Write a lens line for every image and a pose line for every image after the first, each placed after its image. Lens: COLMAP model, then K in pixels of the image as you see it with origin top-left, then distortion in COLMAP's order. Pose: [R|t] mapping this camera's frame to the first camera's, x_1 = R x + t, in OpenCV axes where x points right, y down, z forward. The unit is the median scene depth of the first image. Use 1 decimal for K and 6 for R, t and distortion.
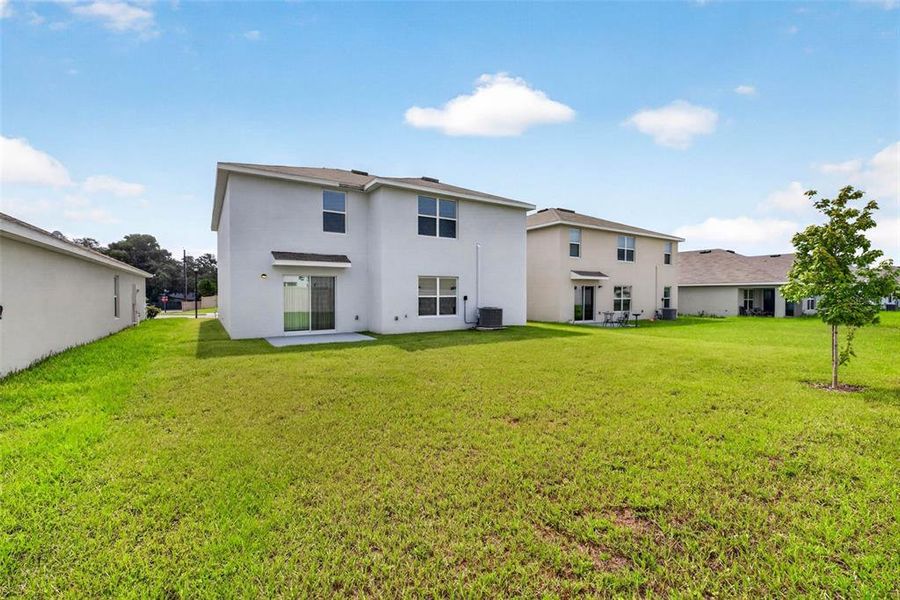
lens RADIAL K [[384.9, 0, 450.0], [0, 384.9, 300.0], [0, 0, 1]] dist [-0.001044, -0.000051]
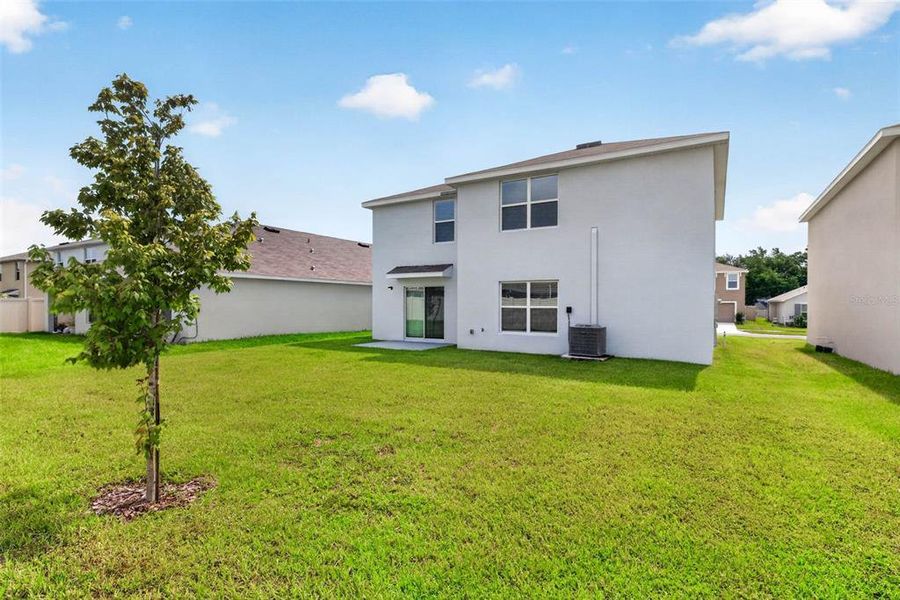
lens RADIAL K [[421.8, 0, 451.6], [0, 421.8, 296.7], [0, 0, 1]] dist [0.000079, -0.000142]
pose [[0.451831, -0.016213, -0.891956, 0.652190], [-0.025612, 0.999187, -0.031136, -0.000195], [0.891736, 0.036913, 0.451048, 0.505698]]
